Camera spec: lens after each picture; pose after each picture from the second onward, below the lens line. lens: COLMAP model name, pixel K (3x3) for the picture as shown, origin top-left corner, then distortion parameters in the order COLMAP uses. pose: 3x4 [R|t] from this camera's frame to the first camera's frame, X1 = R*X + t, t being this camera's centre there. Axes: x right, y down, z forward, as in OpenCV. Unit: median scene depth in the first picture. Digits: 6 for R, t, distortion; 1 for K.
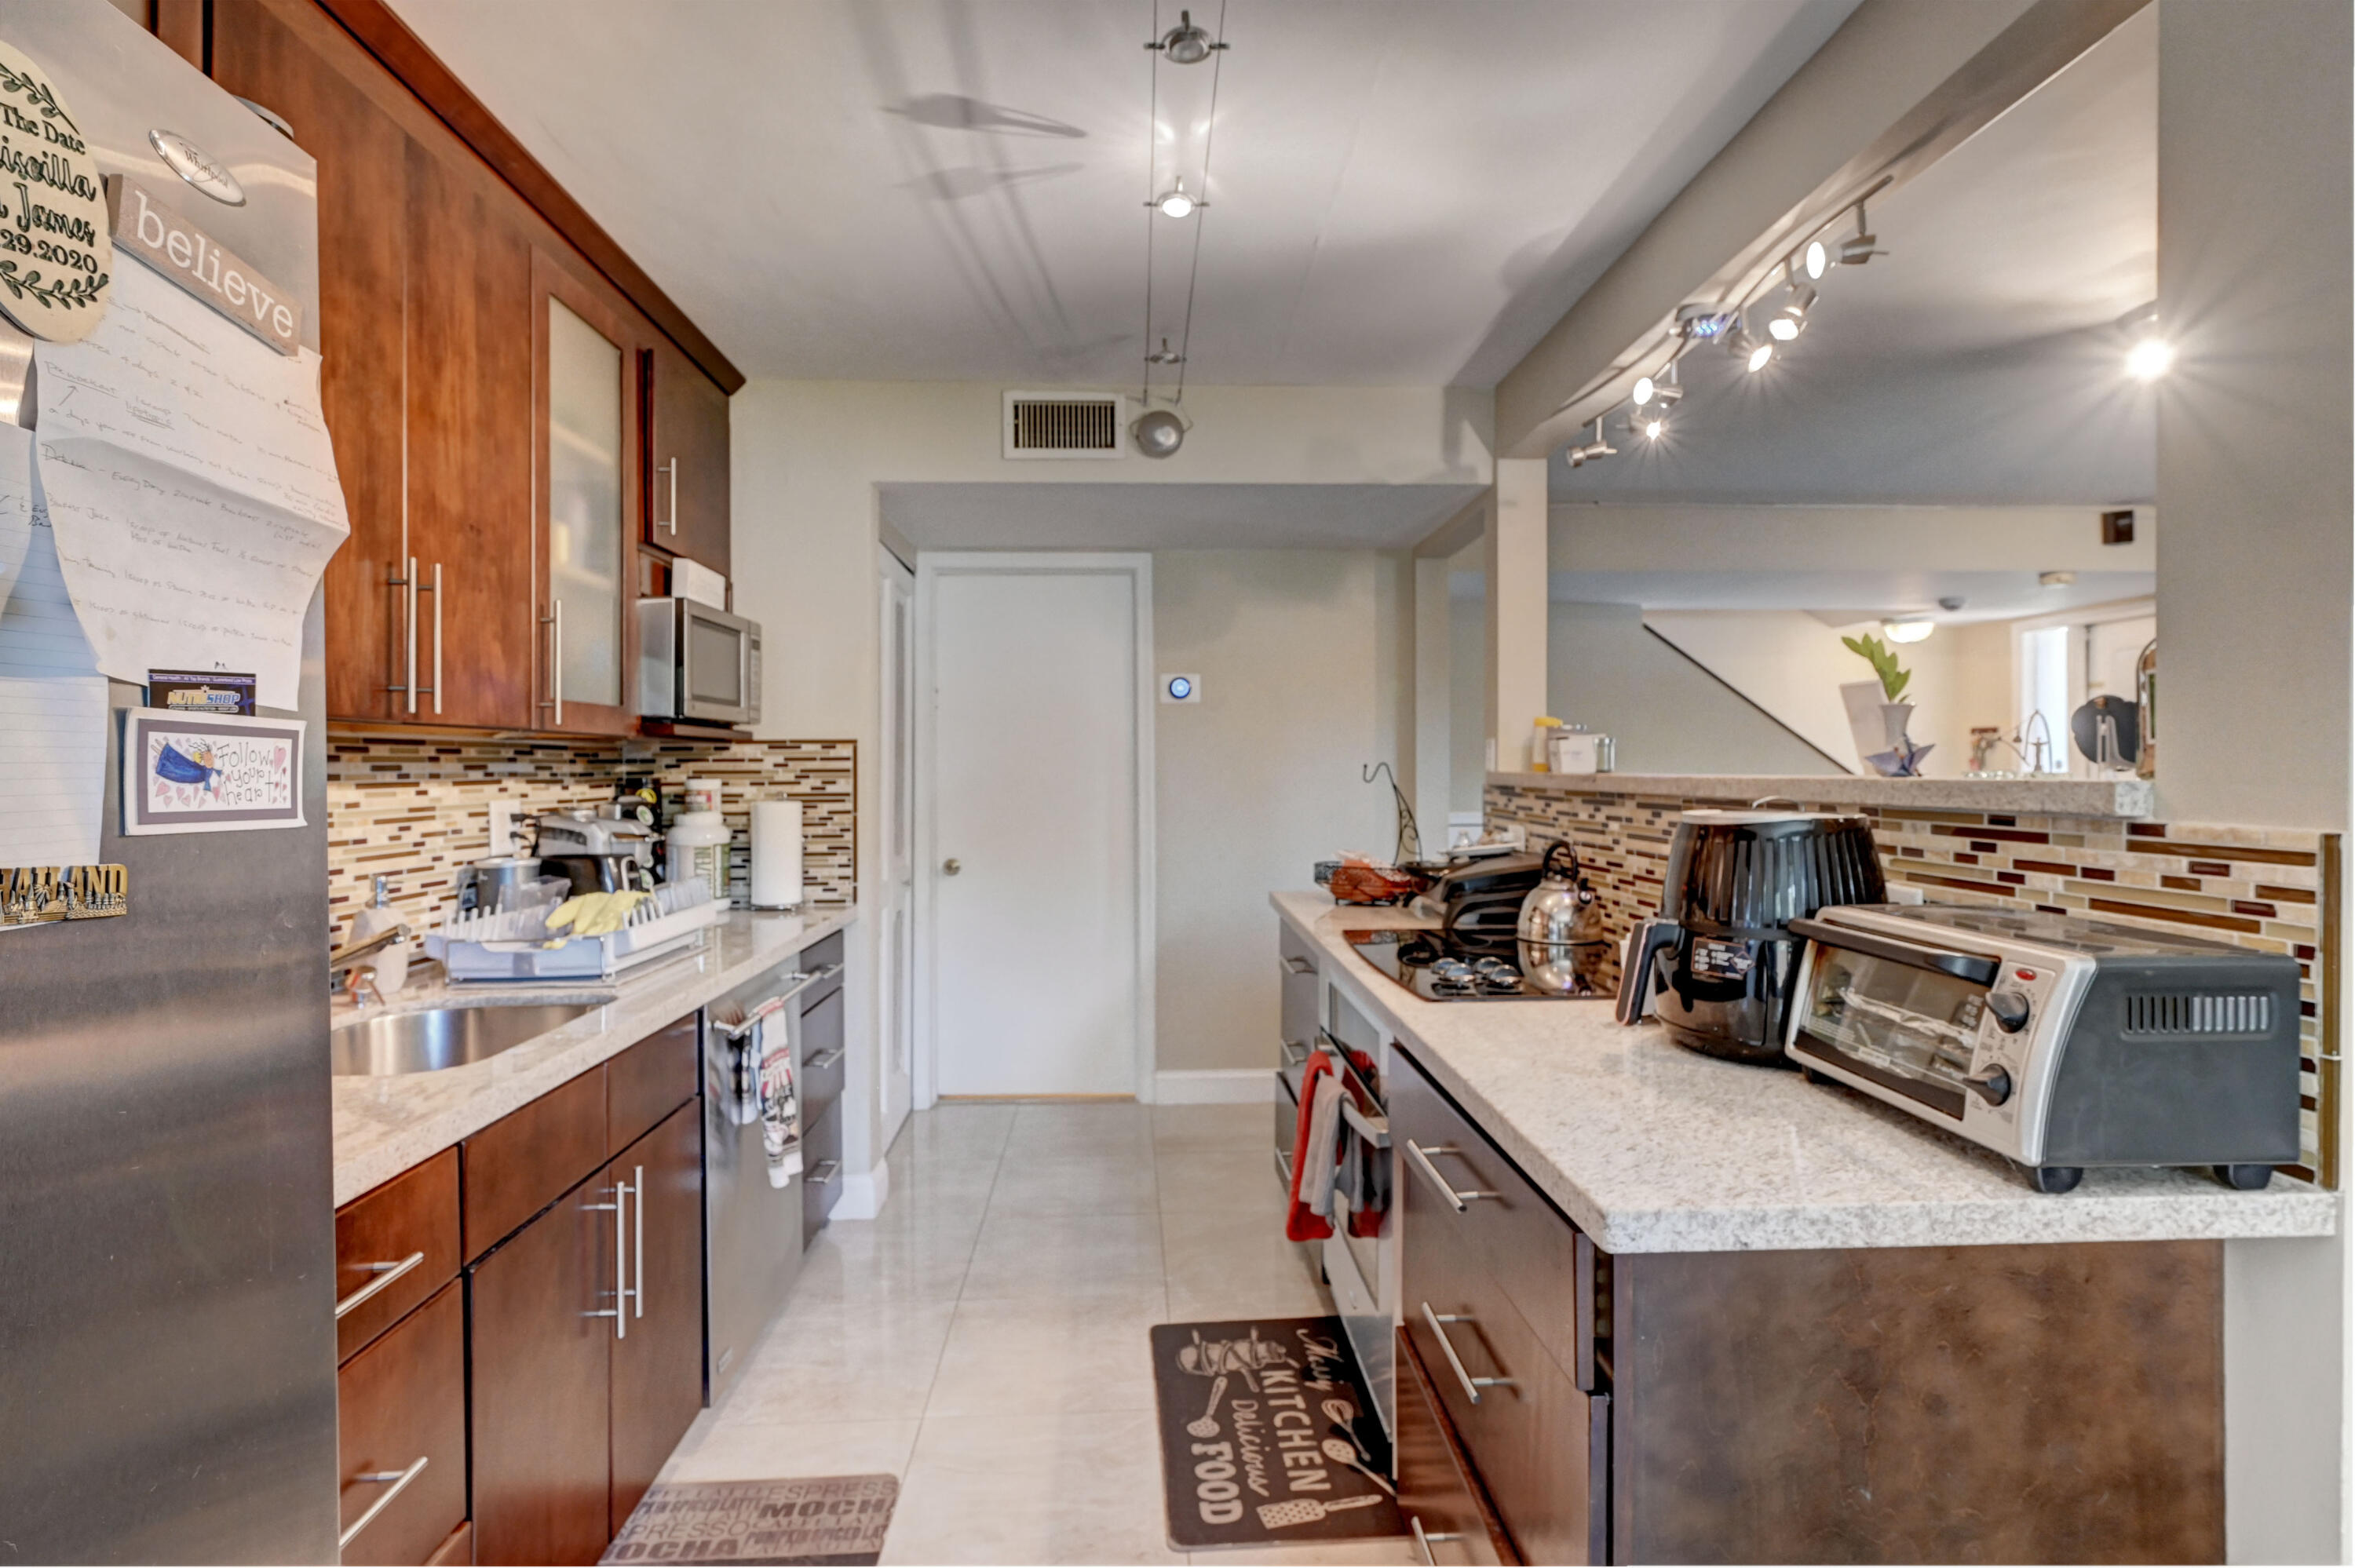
lens RADIAL K [[1163.3, 0, 1177.5], [0, 1163.3, 784.0], [0, 0, 1]] dist [0.003505, 0.000424]
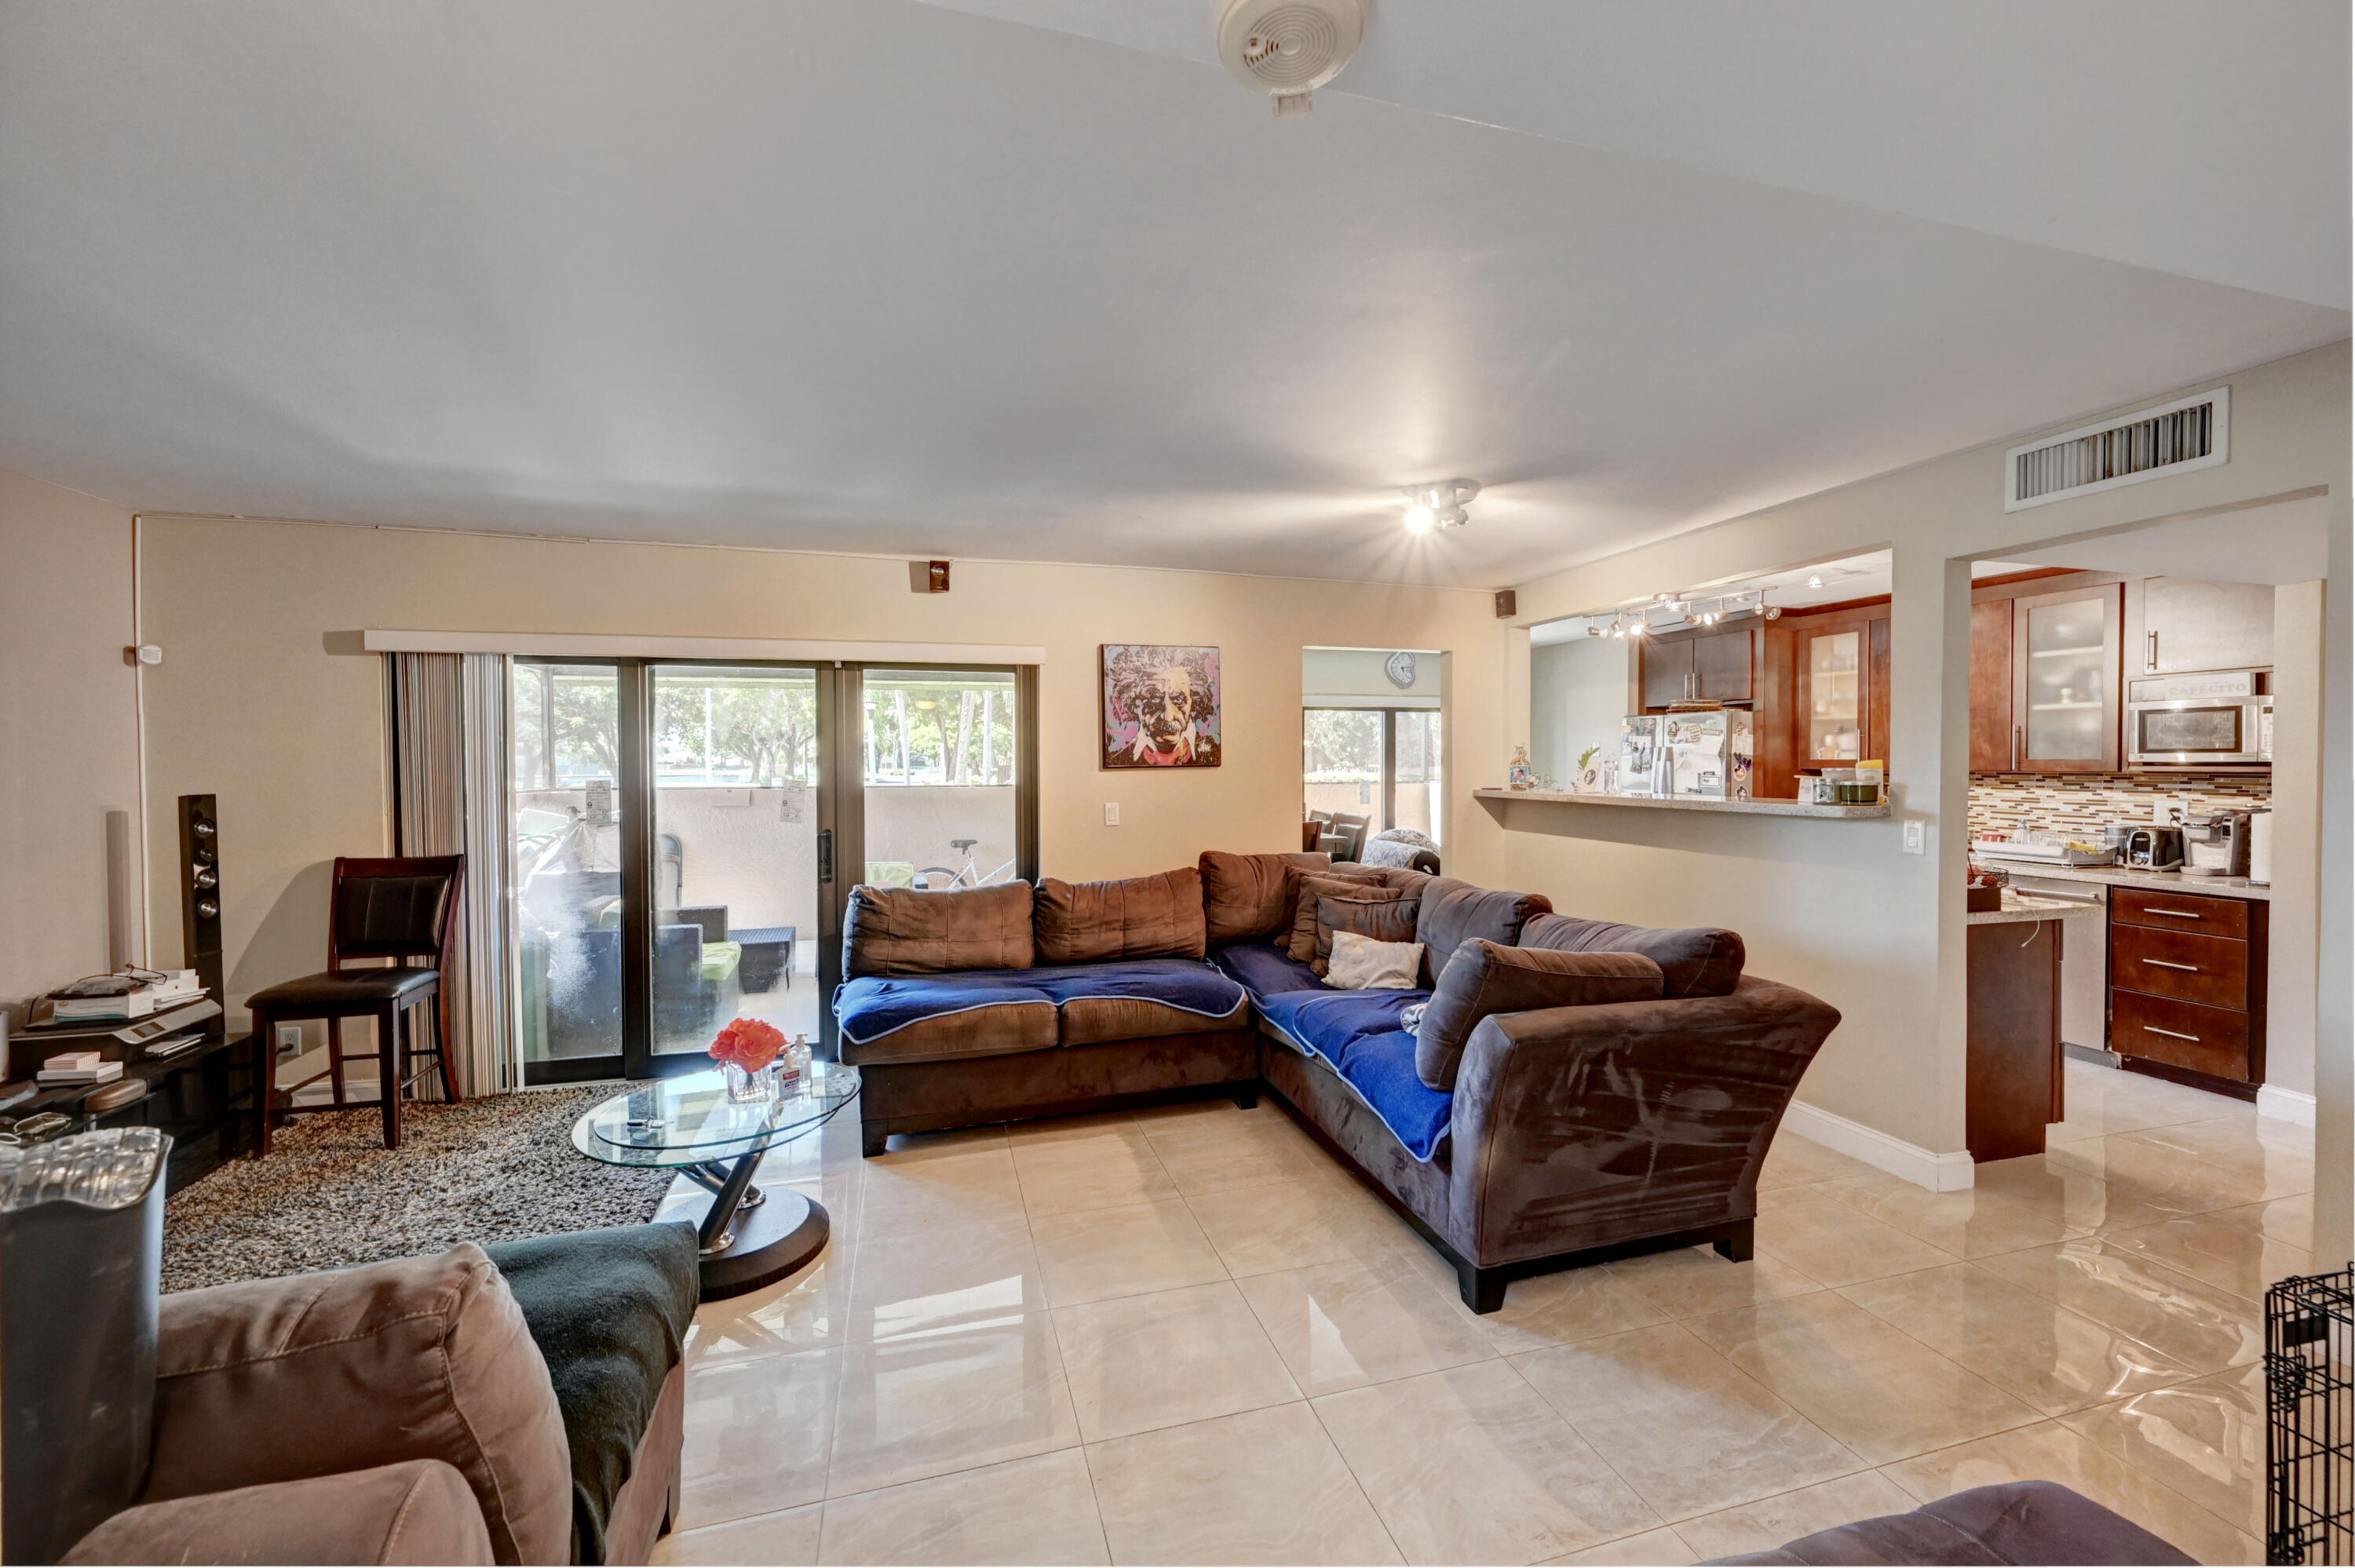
lens RADIAL K [[933.3, 0, 1179.0], [0, 933.3, 774.3], [0, 0, 1]] dist [0.002259, 0.000001]
pose [[-0.972733, 0.010624, -0.231682, 1.852090], [0.003827, 0.999549, 0.029769, -0.109189], [0.231894, 0.028070, -0.972336, 2.619126]]
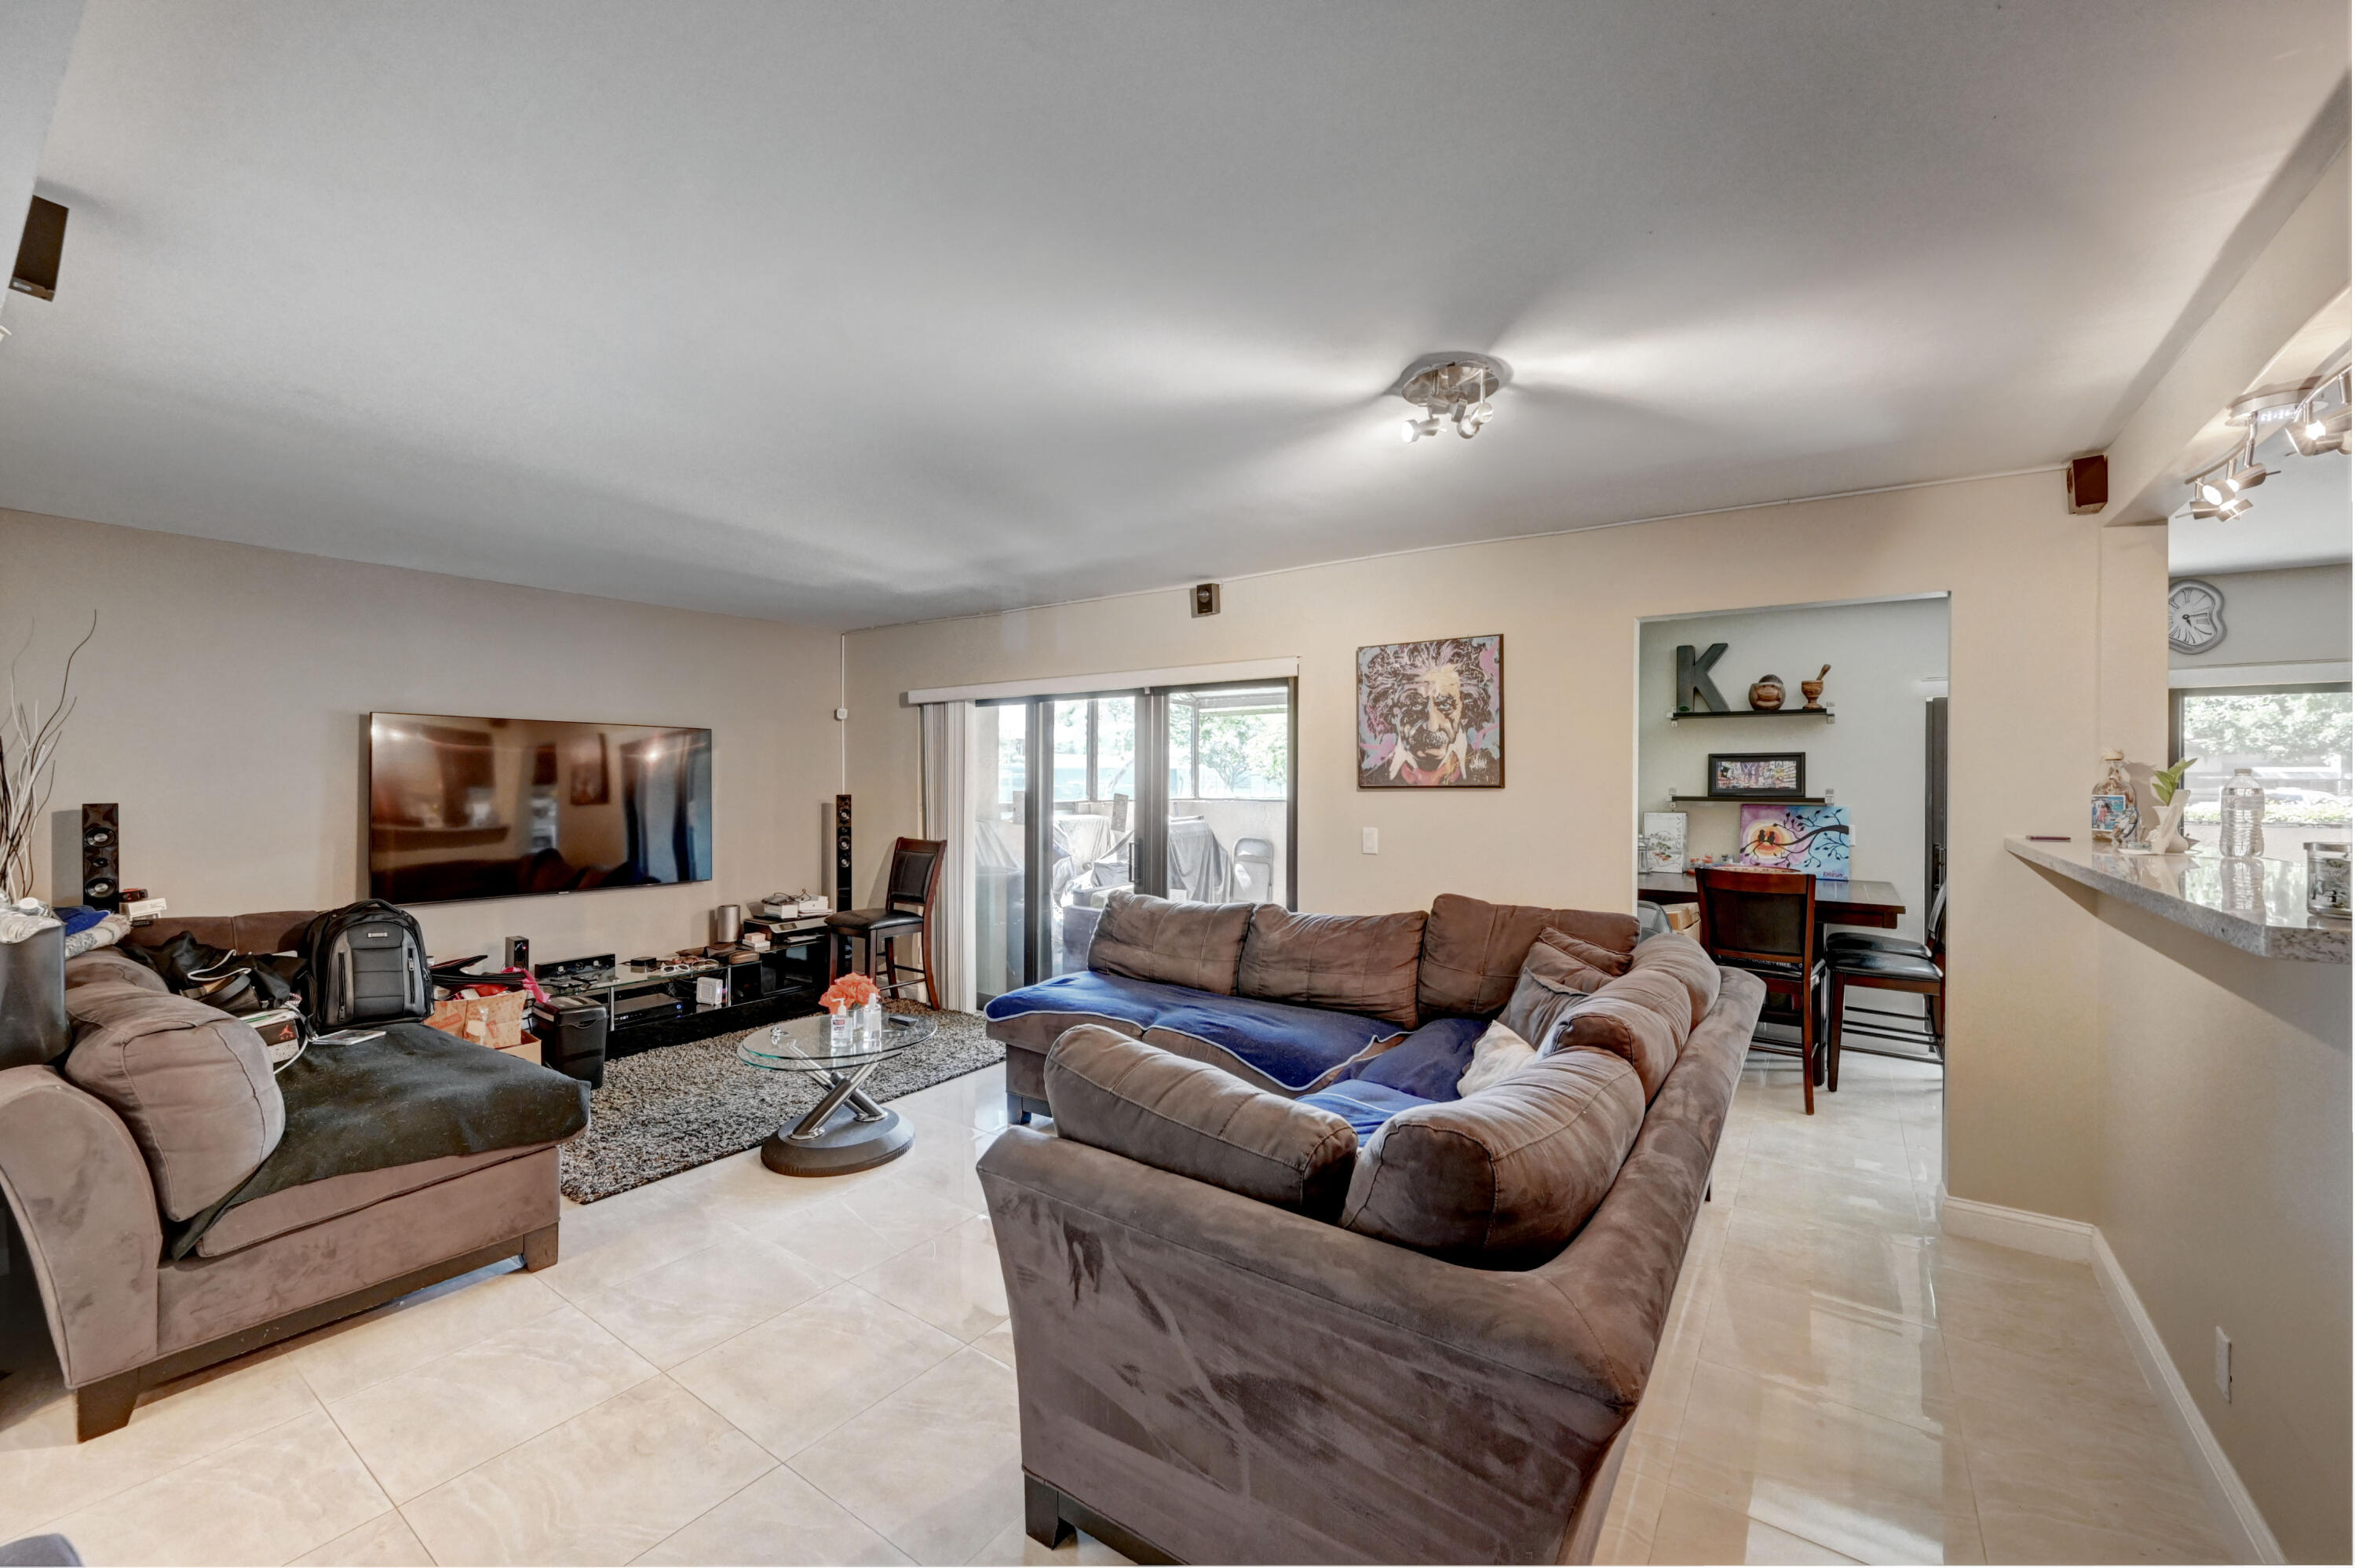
lens RADIAL K [[925.3, 0, 1185.4], [0, 925.3, 784.1], [0, 0, 1]] dist [-0.000652, 0.000035]
pose [[-0.790539, -0.003045, 0.612405, 0.709075], [0.008045, 0.999850, 0.015357, -0.099361], [-0.612359, 0.017068, -0.790395, 2.204938]]
